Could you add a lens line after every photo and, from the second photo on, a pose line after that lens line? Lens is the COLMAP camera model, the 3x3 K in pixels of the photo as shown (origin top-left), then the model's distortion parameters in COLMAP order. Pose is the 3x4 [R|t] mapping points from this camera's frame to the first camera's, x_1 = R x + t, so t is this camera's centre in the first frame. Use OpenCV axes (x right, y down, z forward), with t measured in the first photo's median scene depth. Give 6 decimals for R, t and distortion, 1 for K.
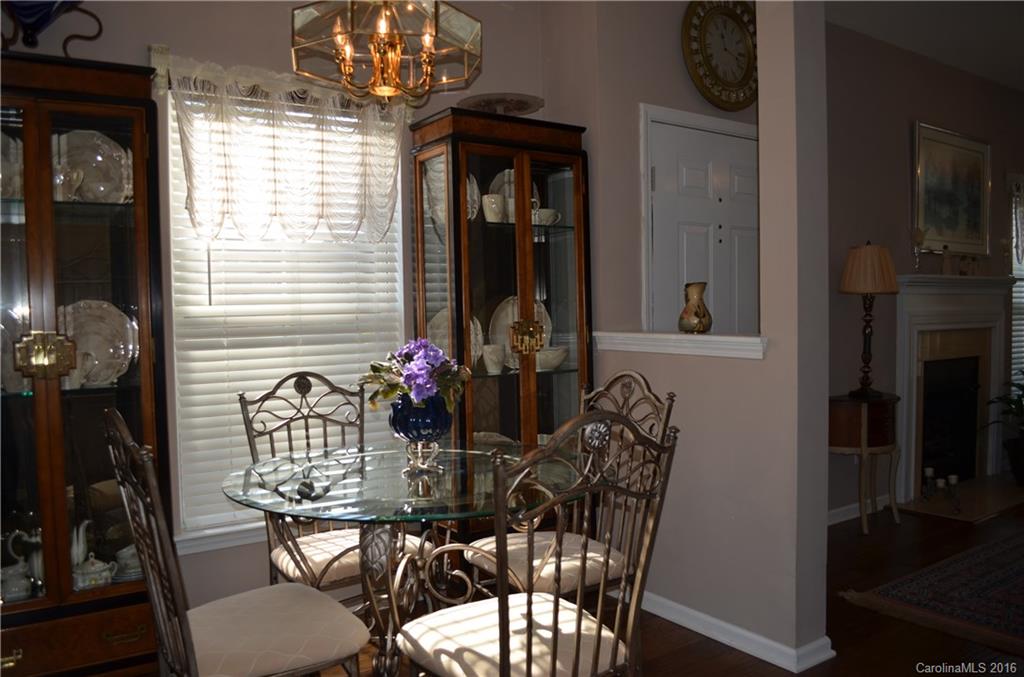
lens RADIAL K [[798.2, 0, 511.1], [0, 798.2, 352.8], [0, 0, 1]] dist [-0.072253, -0.001149]
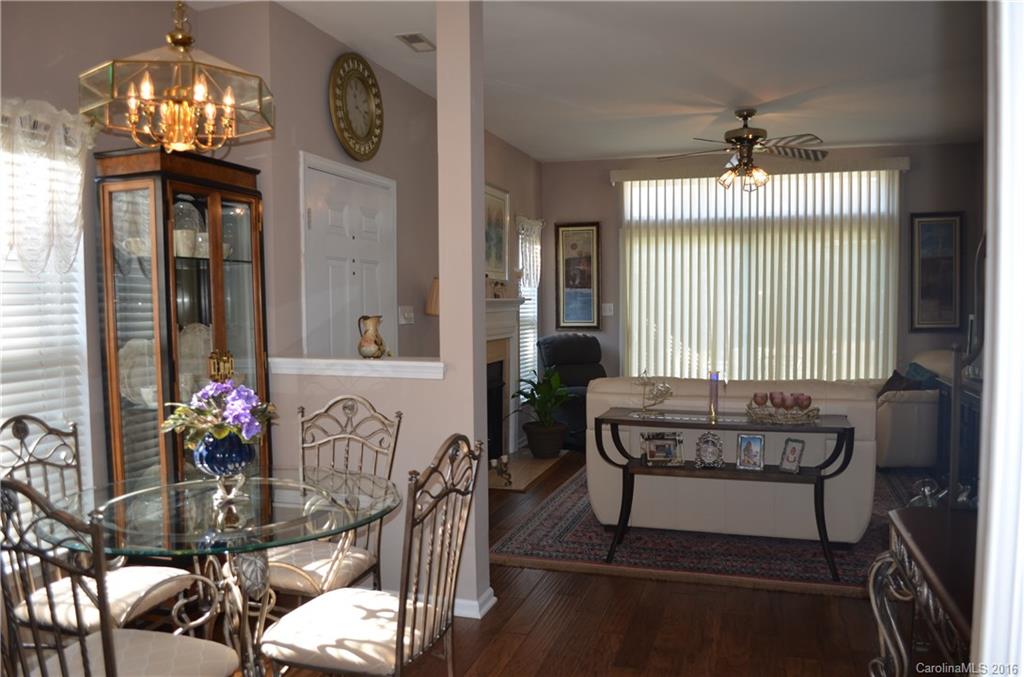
lens RADIAL K [[798.2, 0, 511.1], [0, 798.2, 352.8], [0, 0, 1]] dist [-0.072253, -0.001149]
pose [[0.788950, -0.030164, 0.613717, -0.321863], [0.028505, 0.999516, 0.012482, -0.039890], [-0.613796, 0.007647, 0.789428, -0.064369]]
